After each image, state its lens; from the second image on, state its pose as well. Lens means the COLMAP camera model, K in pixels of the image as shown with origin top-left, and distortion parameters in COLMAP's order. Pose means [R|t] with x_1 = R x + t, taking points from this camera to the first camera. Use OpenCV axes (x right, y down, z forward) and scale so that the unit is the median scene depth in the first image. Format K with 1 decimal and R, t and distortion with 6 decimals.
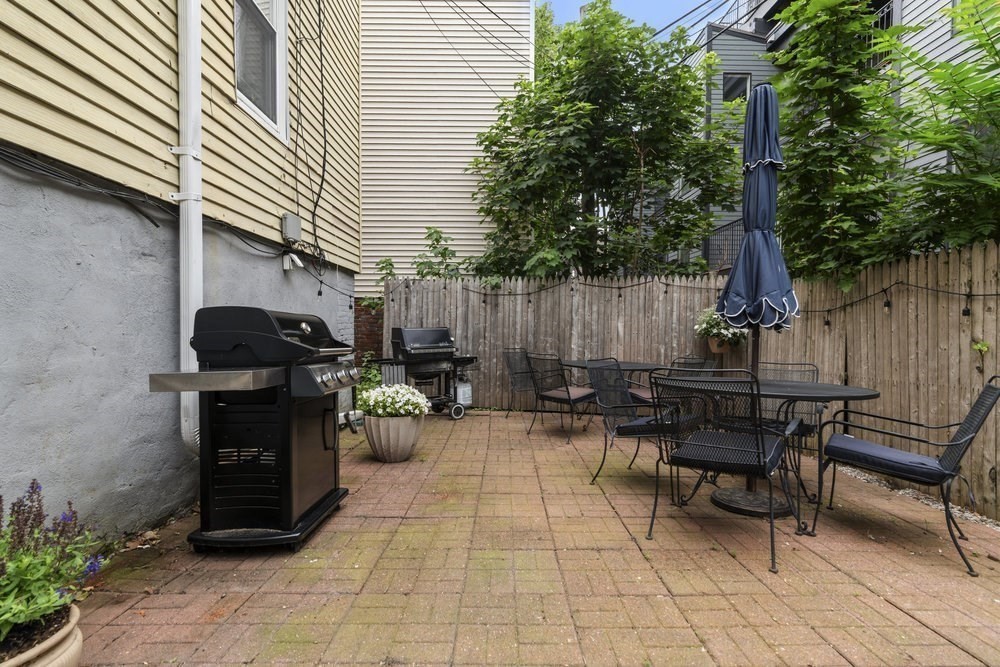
lens RADIAL K [[476.2, 0, 488.6], [0, 476.2, 312.6], [0, 0, 1]] dist [-0.016274, 0.006694]
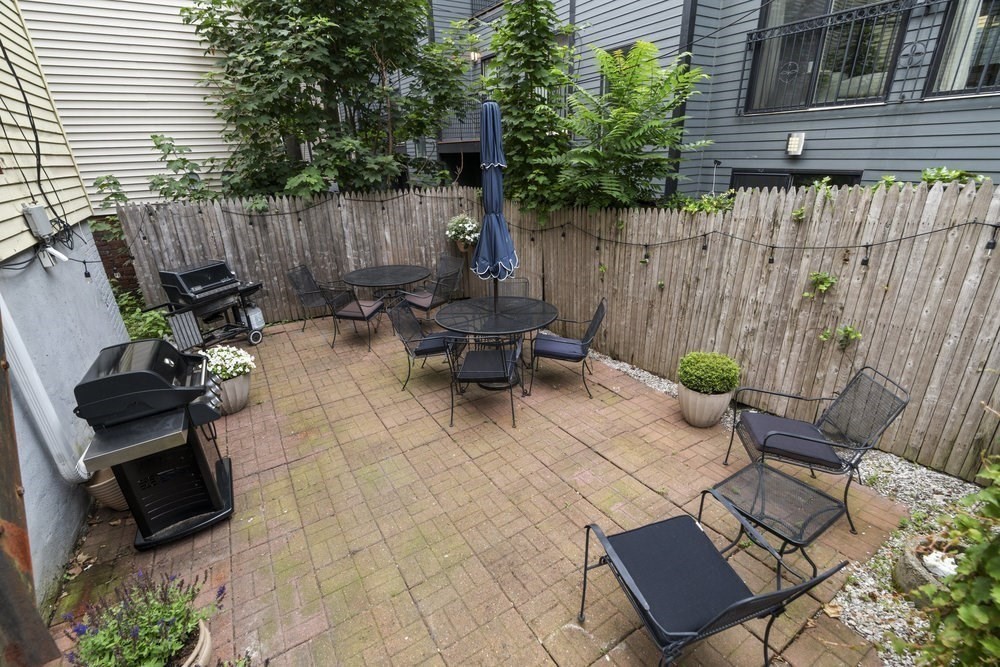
lens RADIAL K [[476.2, 0, 488.6], [0, 476.2, 312.6], [0, 0, 1]] dist [-0.016274, 0.006694]
pose [[0.857045, -0.226116, 0.462975, -0.098293], [0.055792, 0.934002, 0.352885, -0.198165], [-0.512212, -0.276608, 0.813097, -0.139994]]
